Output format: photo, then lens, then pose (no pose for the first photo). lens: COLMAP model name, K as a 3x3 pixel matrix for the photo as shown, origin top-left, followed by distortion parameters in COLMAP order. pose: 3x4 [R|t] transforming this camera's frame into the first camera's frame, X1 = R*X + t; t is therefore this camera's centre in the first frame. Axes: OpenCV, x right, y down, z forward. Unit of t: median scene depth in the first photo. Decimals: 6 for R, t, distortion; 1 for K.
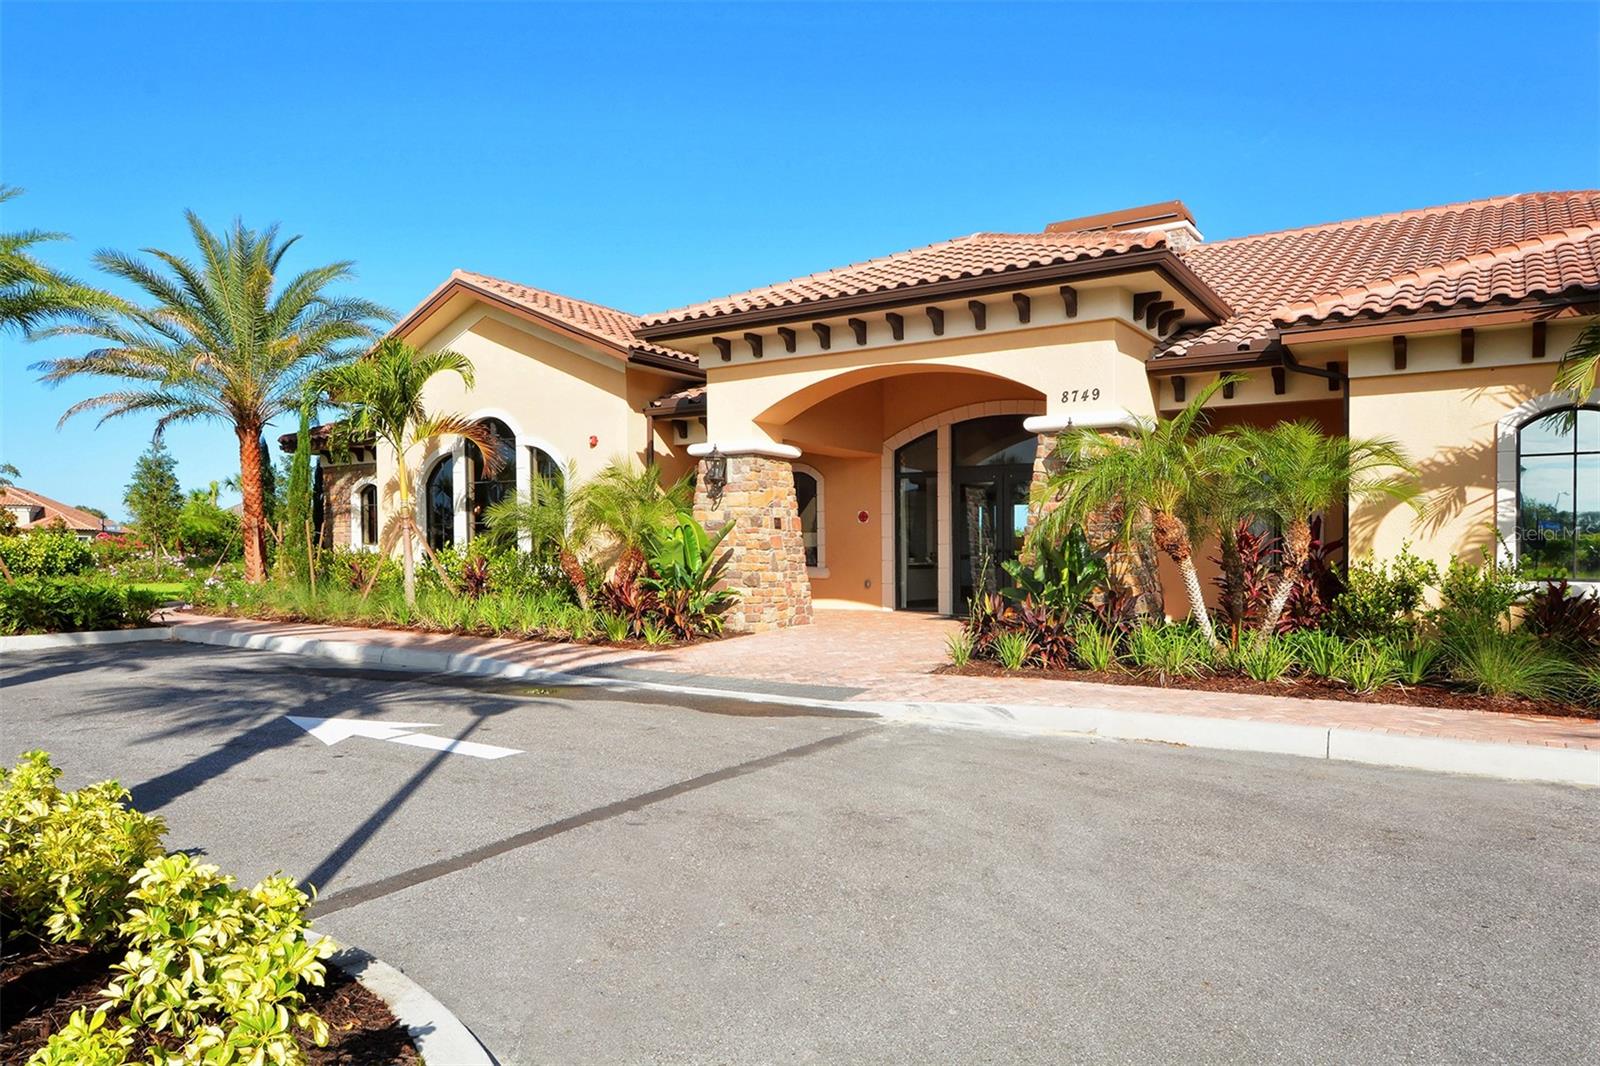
lens RADIAL K [[1019.9, 0, 801.3], [0, 1019.9, 573.2], [0, 0, 1]] dist [-0.001382, 0.000305]
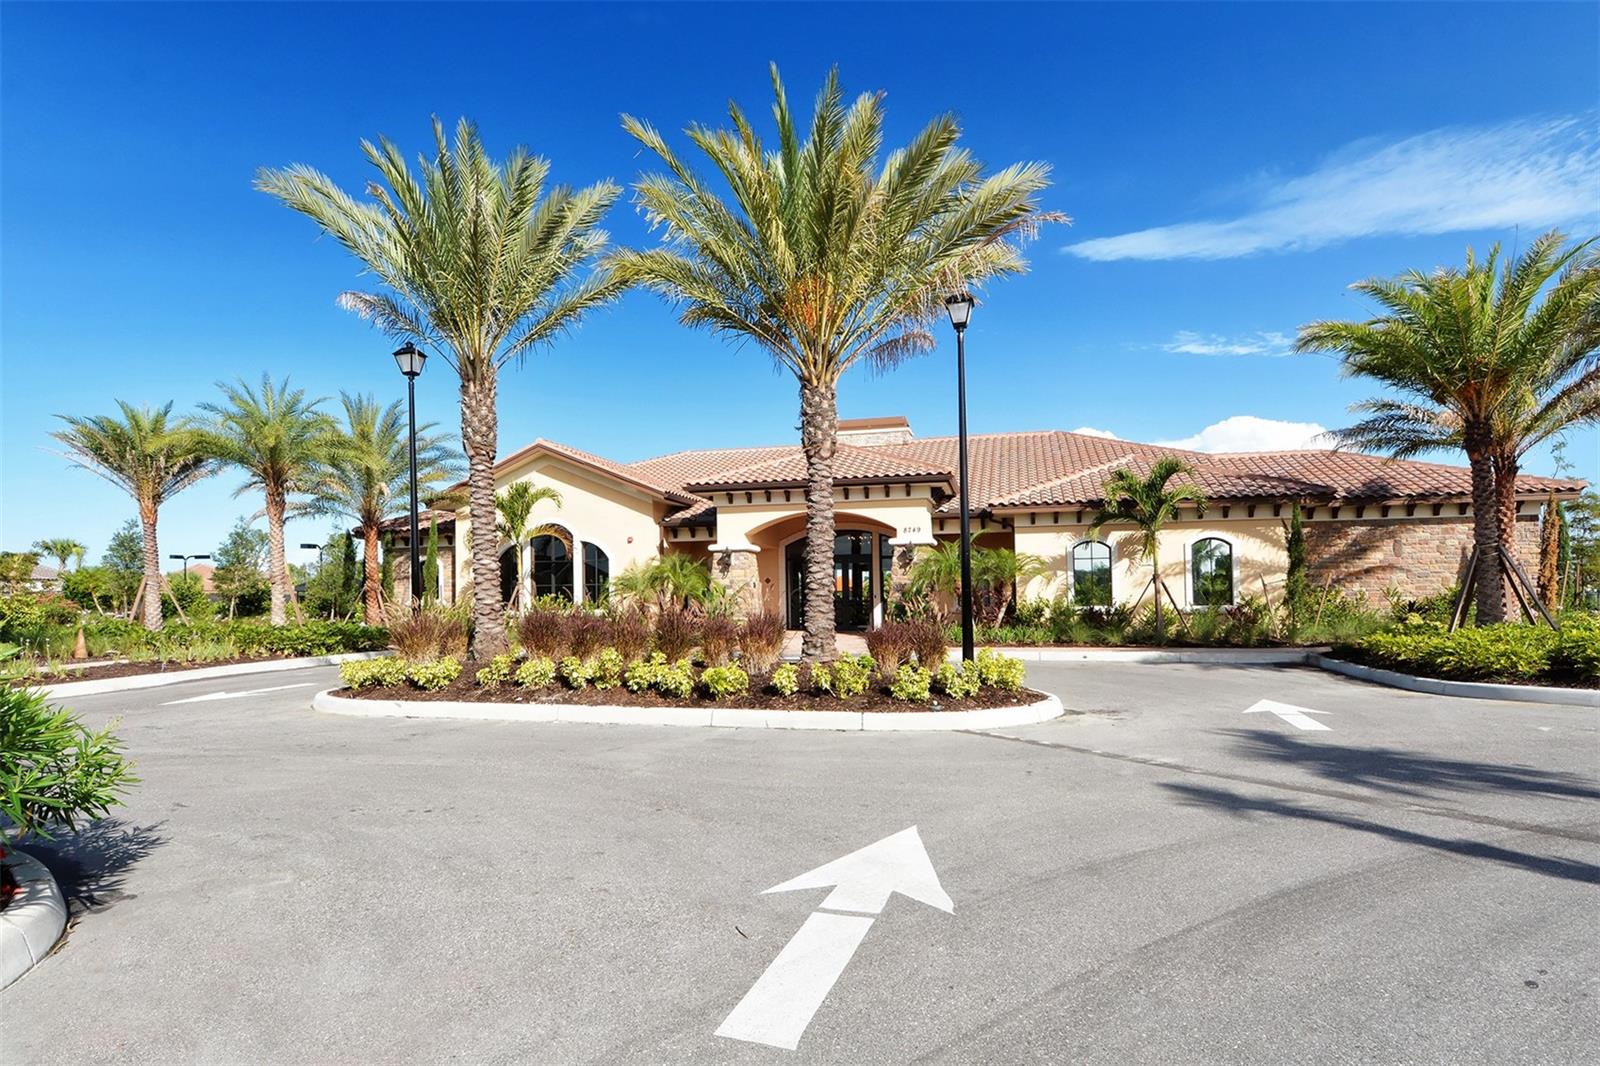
lens RADIAL K [[851.4, 0, 794.7], [0, 851.4, 563.4], [0, 0, 1]] dist [0.018886, -0.000276]
pose [[0.940633, 0.001966, 0.339419, -0.613888], [0.021339, 0.997663, -0.064916, 0.021270], [-0.338753, 0.068305, 0.938393, -0.700462]]
